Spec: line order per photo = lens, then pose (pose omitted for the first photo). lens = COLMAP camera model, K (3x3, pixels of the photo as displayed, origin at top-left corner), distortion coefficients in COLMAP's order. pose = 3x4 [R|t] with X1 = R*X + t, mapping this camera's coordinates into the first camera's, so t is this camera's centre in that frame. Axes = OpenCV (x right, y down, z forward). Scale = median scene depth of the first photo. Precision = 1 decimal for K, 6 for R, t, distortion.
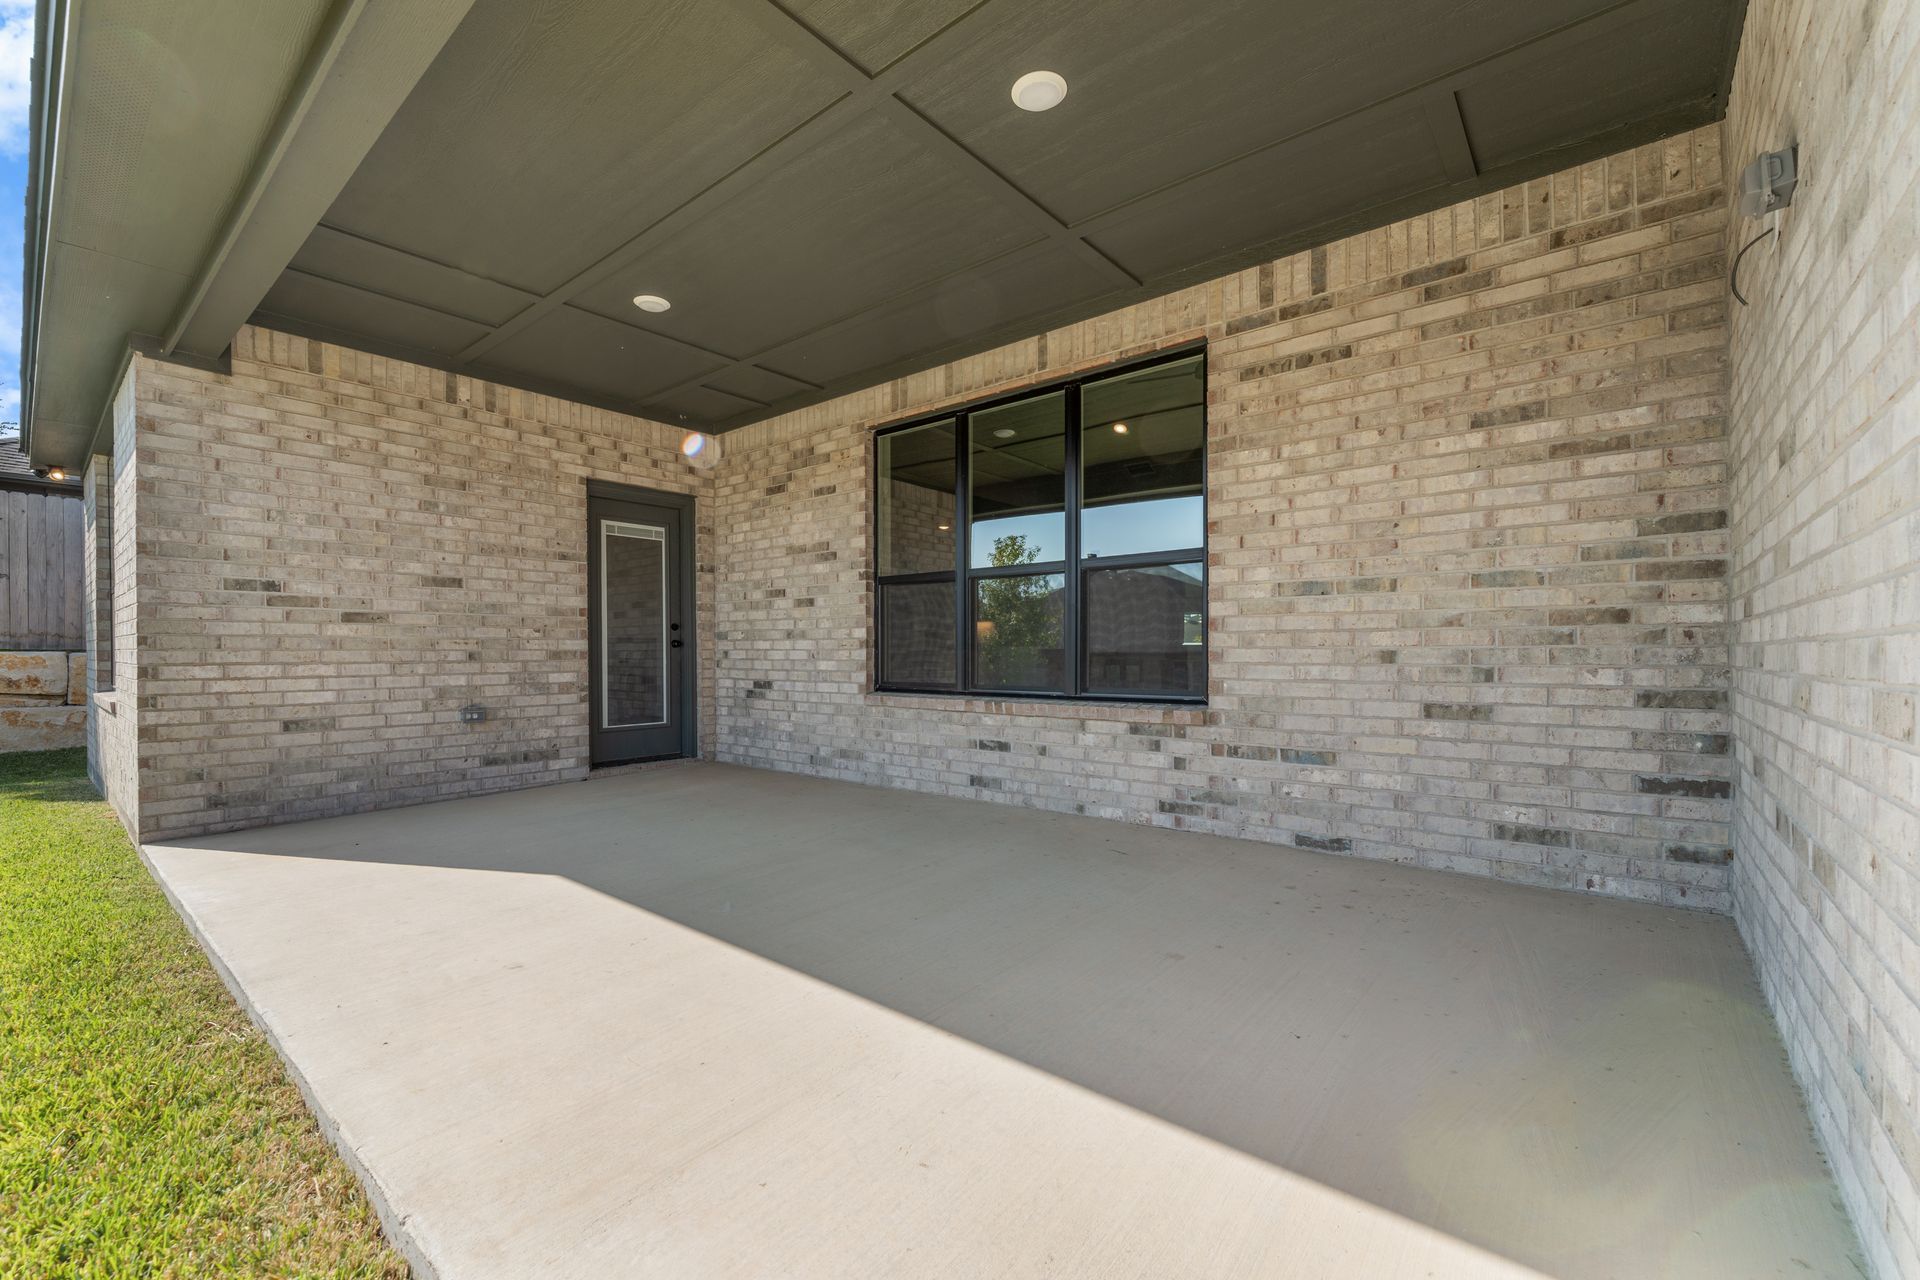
lens RADIAL K [[777.5, 0, 958.1], [0, 777.5, 654.7], [0, 0, 1]] dist [-0.005652, 0.001456]
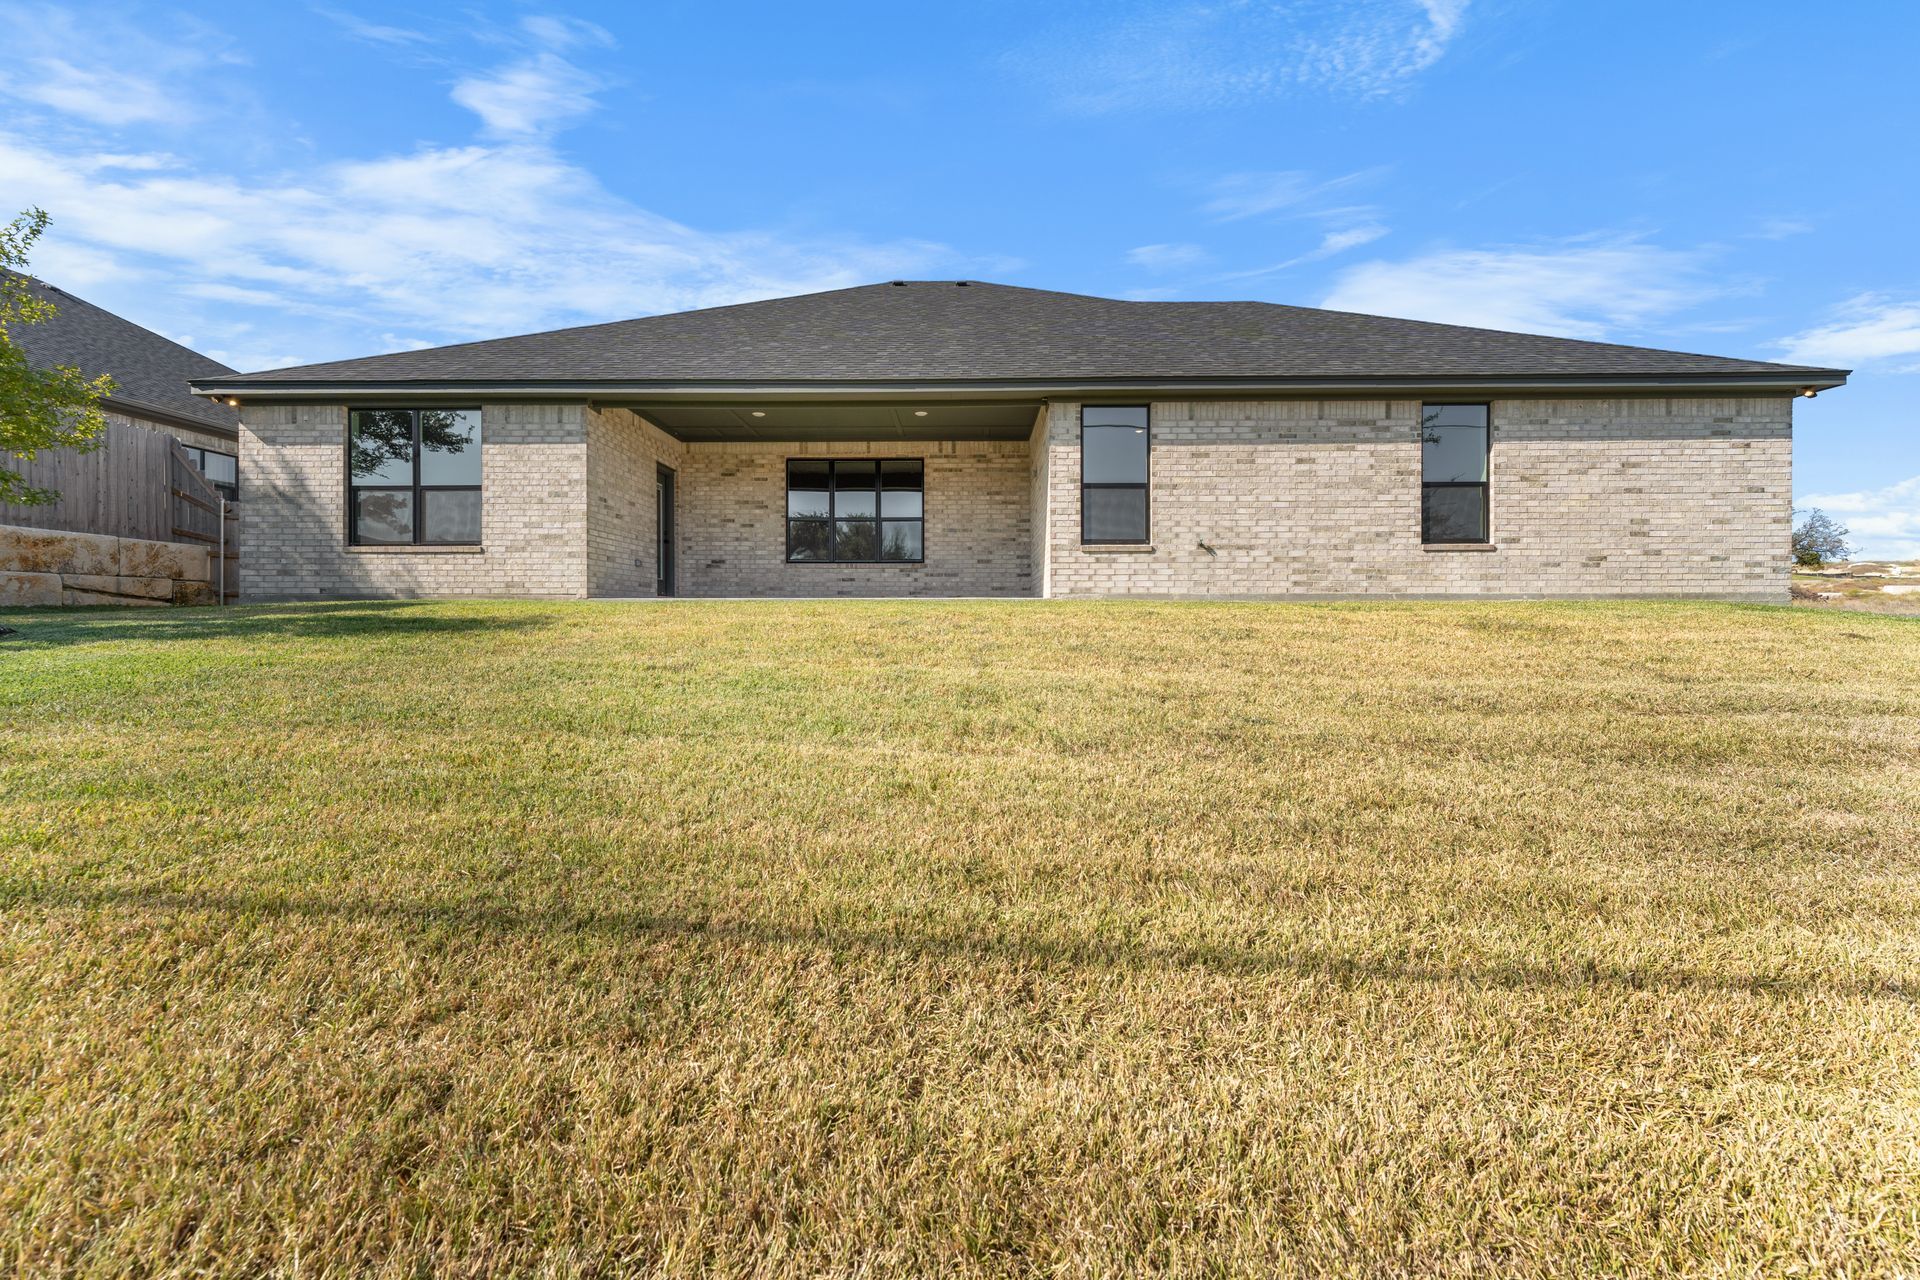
lens RADIAL K [[777.5, 0, 959.7], [0, 777.5, 623.6], [0, 0, 1]] dist [-0.005652, 0.001456]
pose [[0.760971, -0.005894, 0.648759, -1.274501], [0.003455, 0.999981, 0.005033, 0.225581], [-0.648777, -0.001588, 0.760977, -1.232812]]
